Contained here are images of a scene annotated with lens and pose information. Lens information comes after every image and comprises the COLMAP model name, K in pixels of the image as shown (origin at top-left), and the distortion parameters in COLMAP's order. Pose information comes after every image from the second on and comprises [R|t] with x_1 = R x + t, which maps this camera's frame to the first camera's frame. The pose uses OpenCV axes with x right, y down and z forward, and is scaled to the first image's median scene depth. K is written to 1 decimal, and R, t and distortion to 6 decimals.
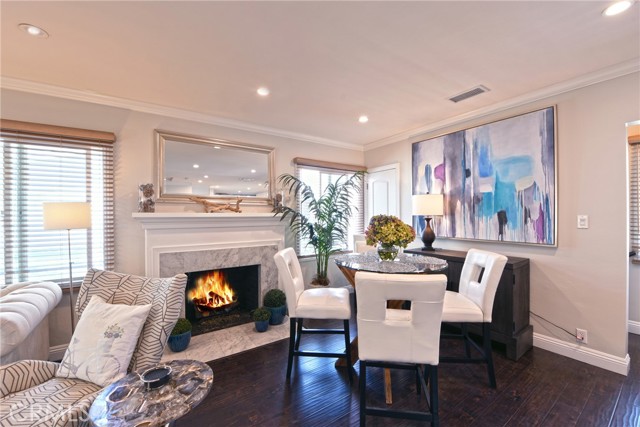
lens RADIAL K [[254.5, 0, 322.1], [0, 254.5, 215.6], [0, 0, 1]] dist [-0.015613, -0.003138]
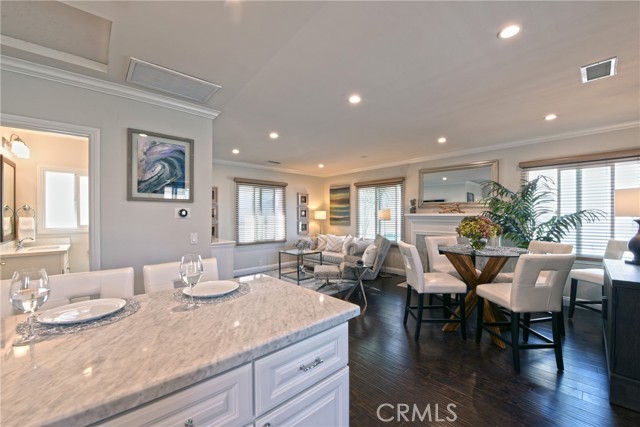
lens RADIAL K [[254.5, 0, 322.1], [0, 254.5, 215.6], [0, 0, 1]] dist [-0.015613, -0.003138]
pose [[0.139889, 0.009081, -0.990126, 1.172603], [0.000510, 0.999957, 0.009244, -0.012926], [0.990167, -0.001798, 0.139878, -0.004783]]
